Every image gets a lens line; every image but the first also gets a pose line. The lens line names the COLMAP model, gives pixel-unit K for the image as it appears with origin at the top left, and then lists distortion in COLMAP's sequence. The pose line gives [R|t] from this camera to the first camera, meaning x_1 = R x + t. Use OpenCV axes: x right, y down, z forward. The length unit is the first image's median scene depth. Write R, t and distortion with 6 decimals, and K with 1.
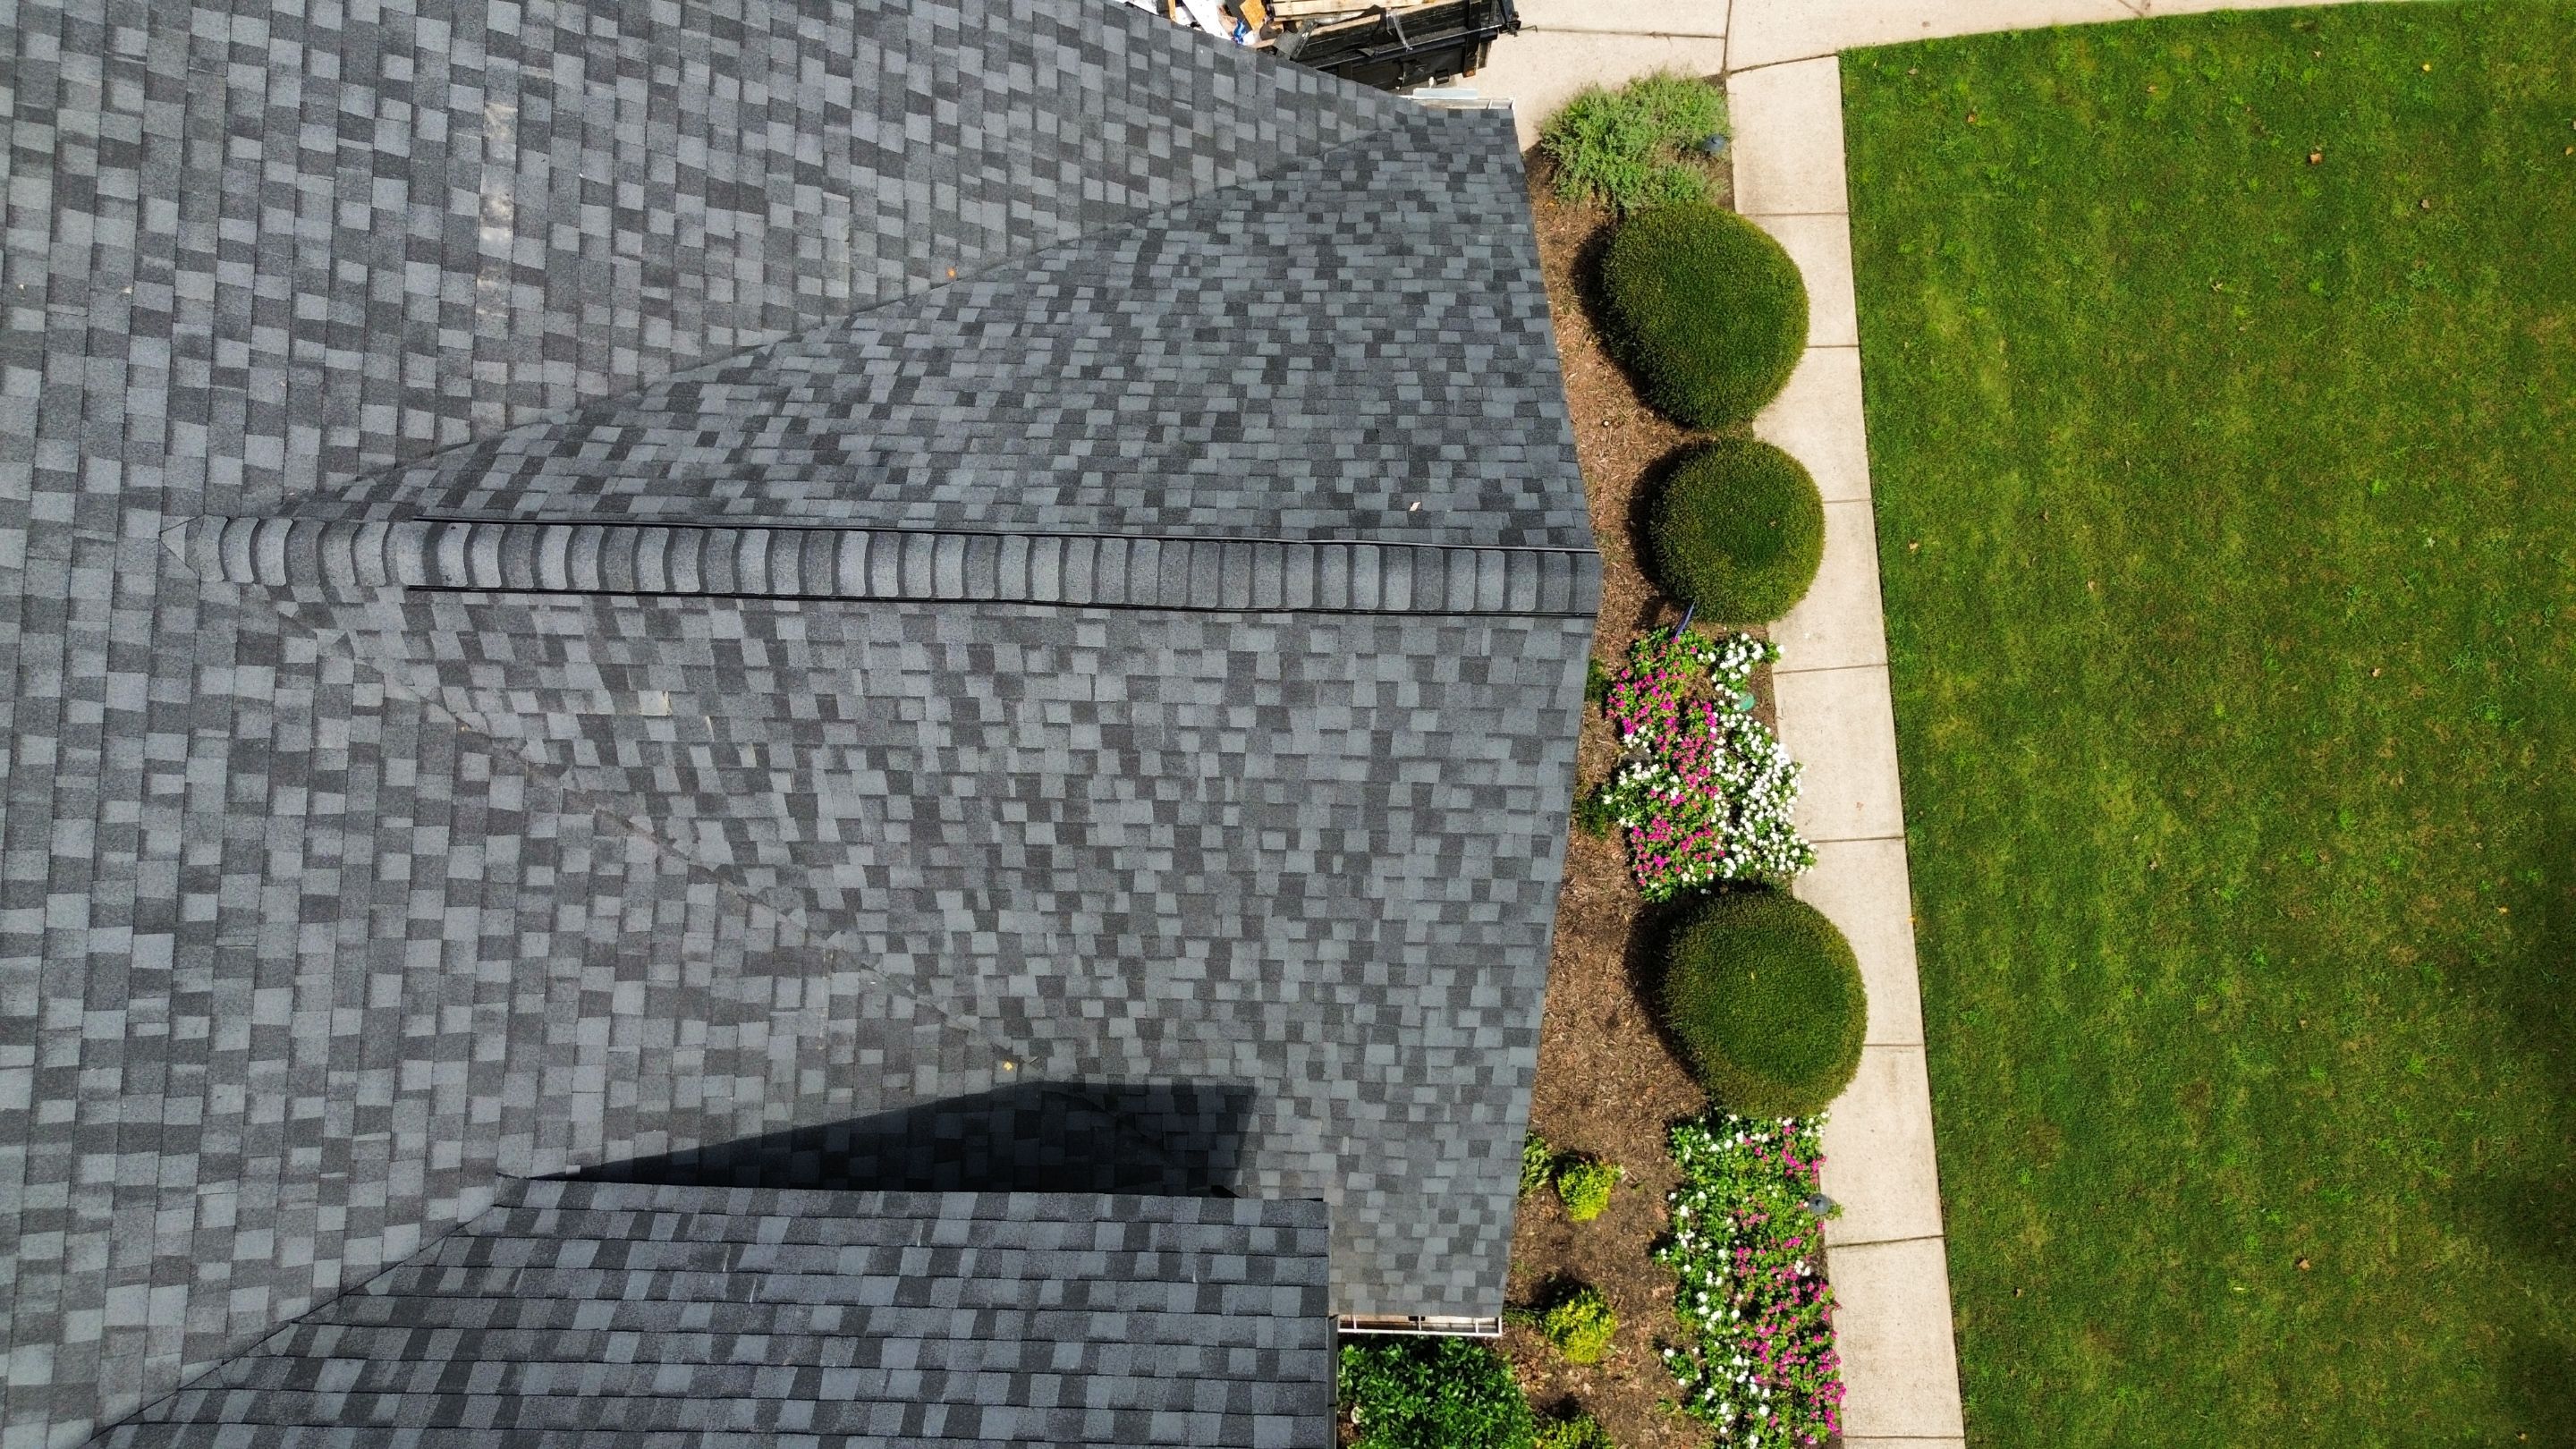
lens RADIAL K [[1822.0, 0, 1310.8], [0, 1822.0, 708.2], [0, 0, 1]] dist [0.073785, -0.067128]
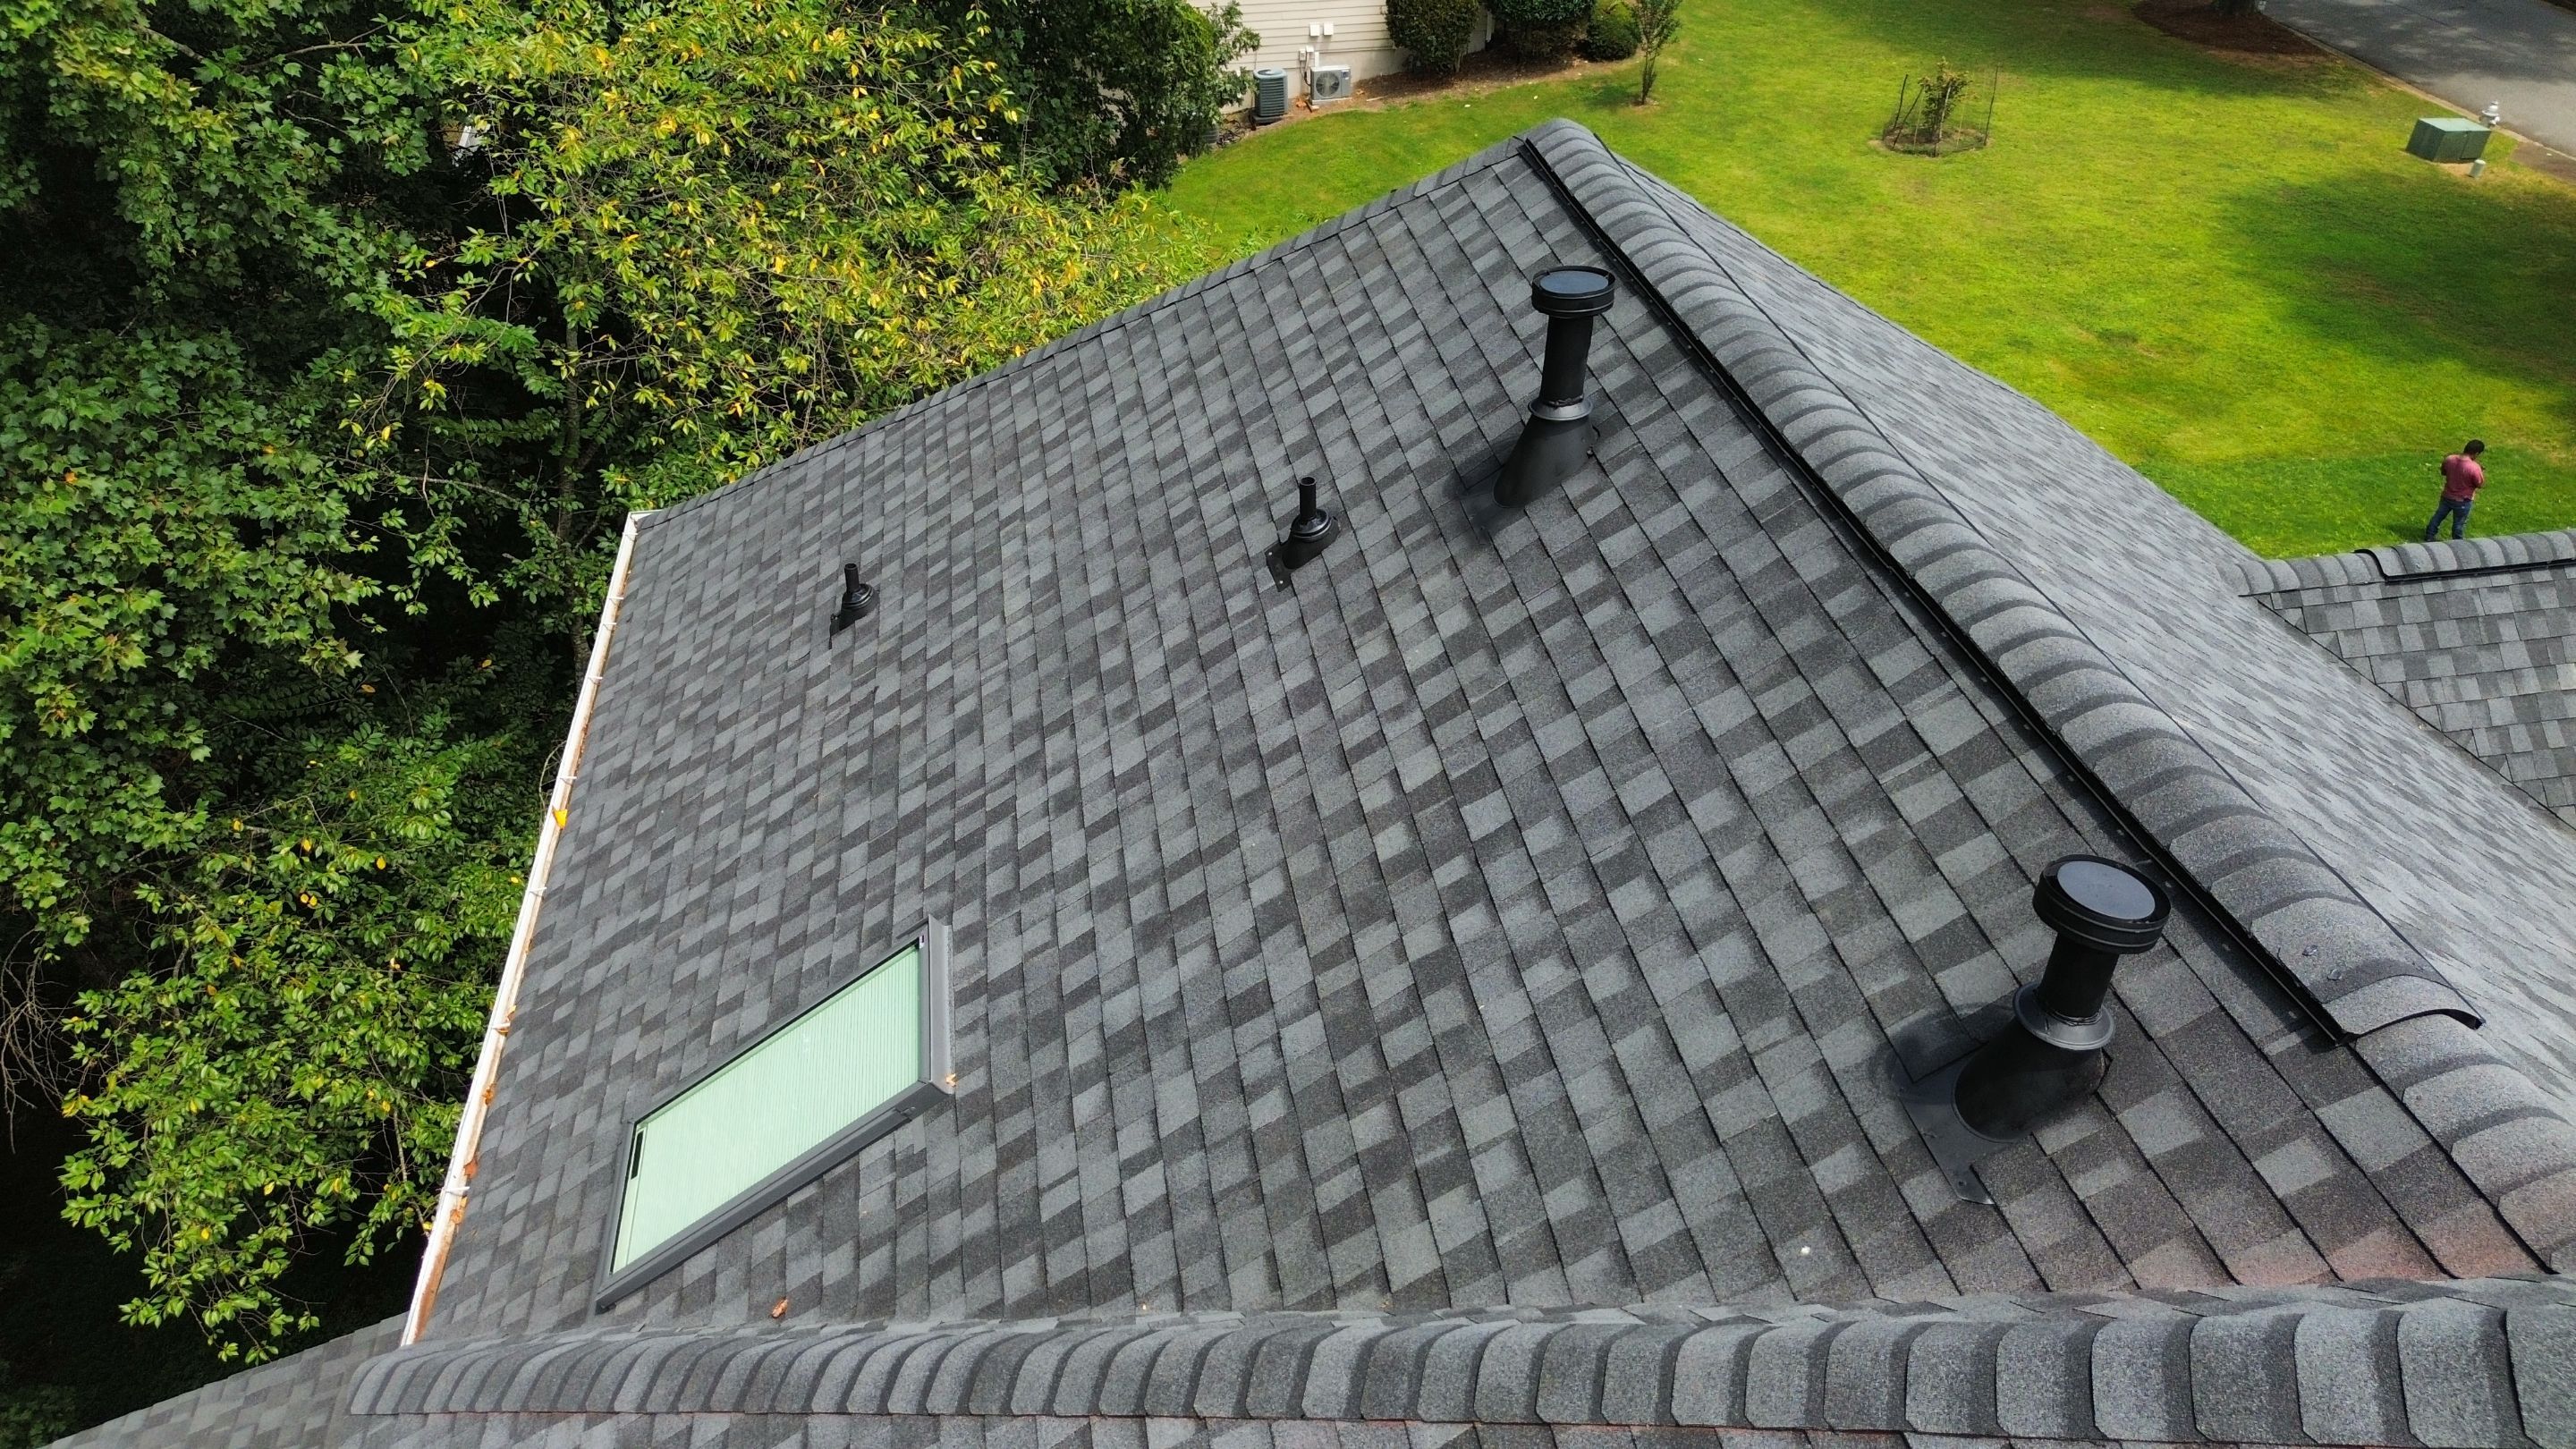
lens RADIAL K [[1822.0, 0, 1287.1], [0, 1822.0, 715.1], [0, 0, 1]] dist [0.073785, -0.067128]
pose [[0.981435, -0.113506, 0.154602, -1.309919], [0.191090, 0.647736, -0.737511, 0.712207], [-0.016430, 0.753362, 0.657401, 0.243142]]
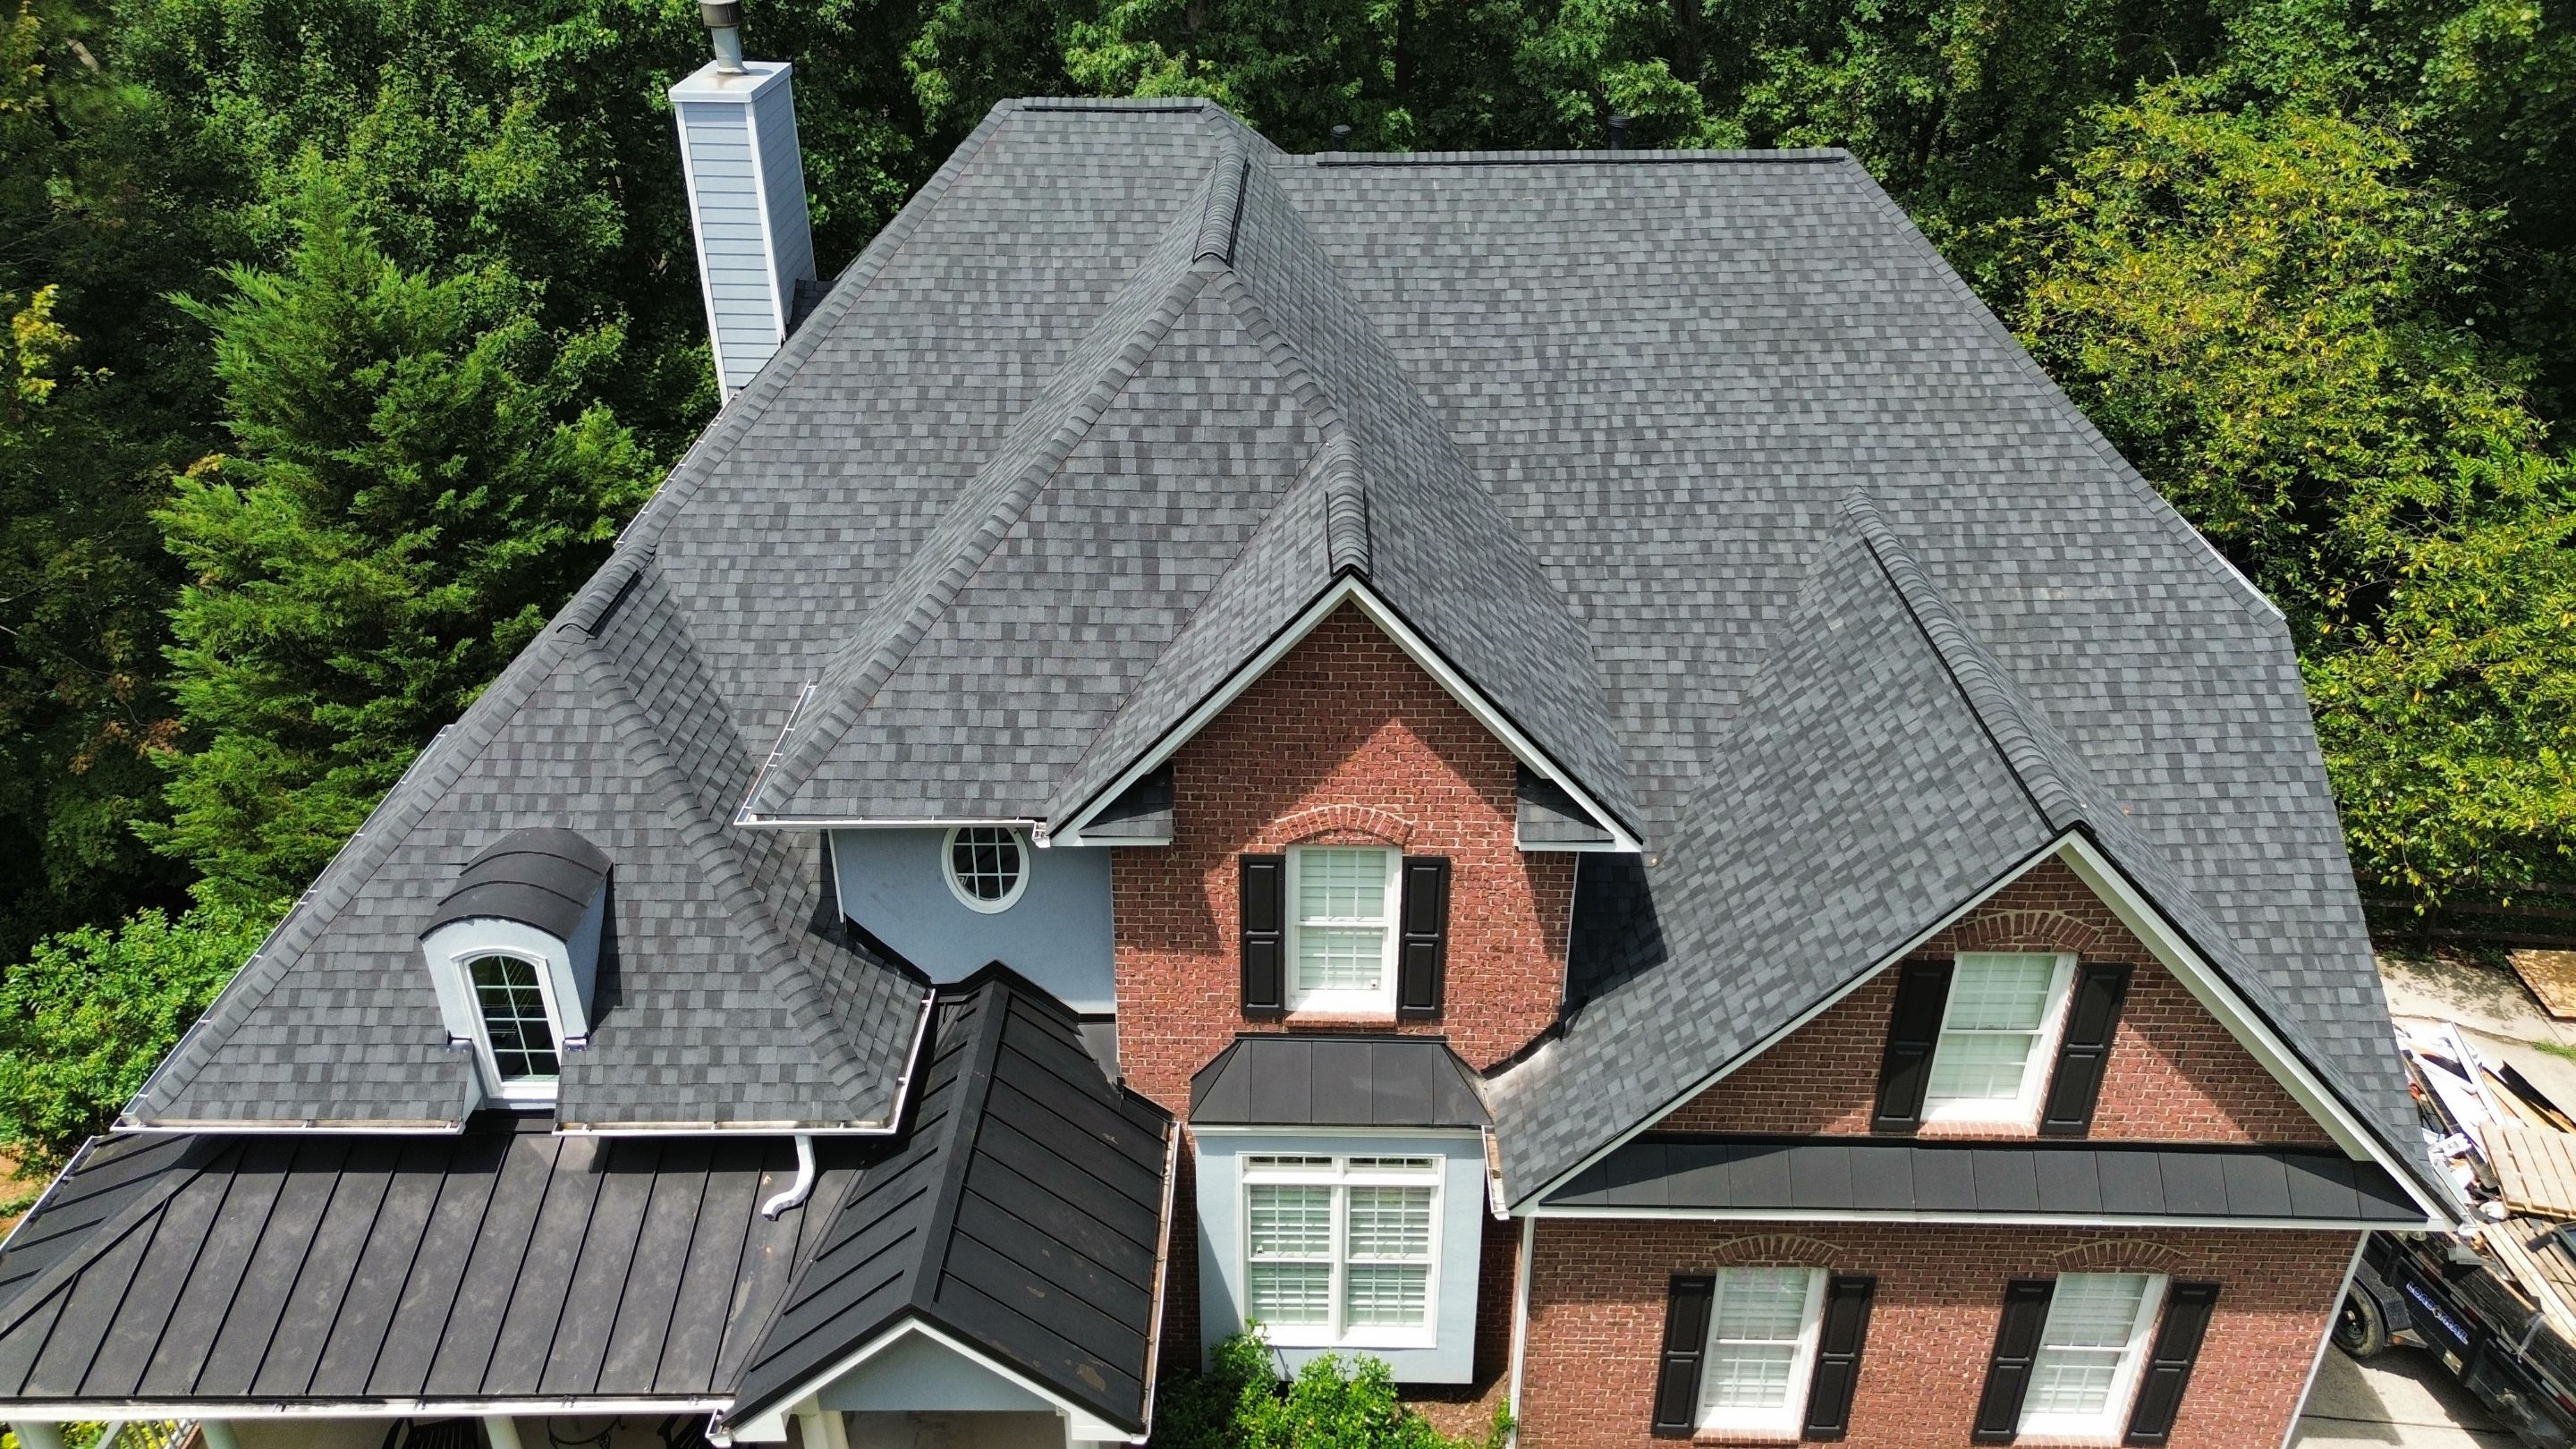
lens RADIAL K [[1822.0, 0, 1288.1], [0, 1822.0, 729.6], [0, 0, 1]] dist [0.073785, -0.067128]
pose [[0.015175, 0.504255, -0.863421, 1.395155], [-0.993275, 0.106730, 0.044875, 0.503412], [0.114782, 0.856934, 0.502484, 0.015467]]
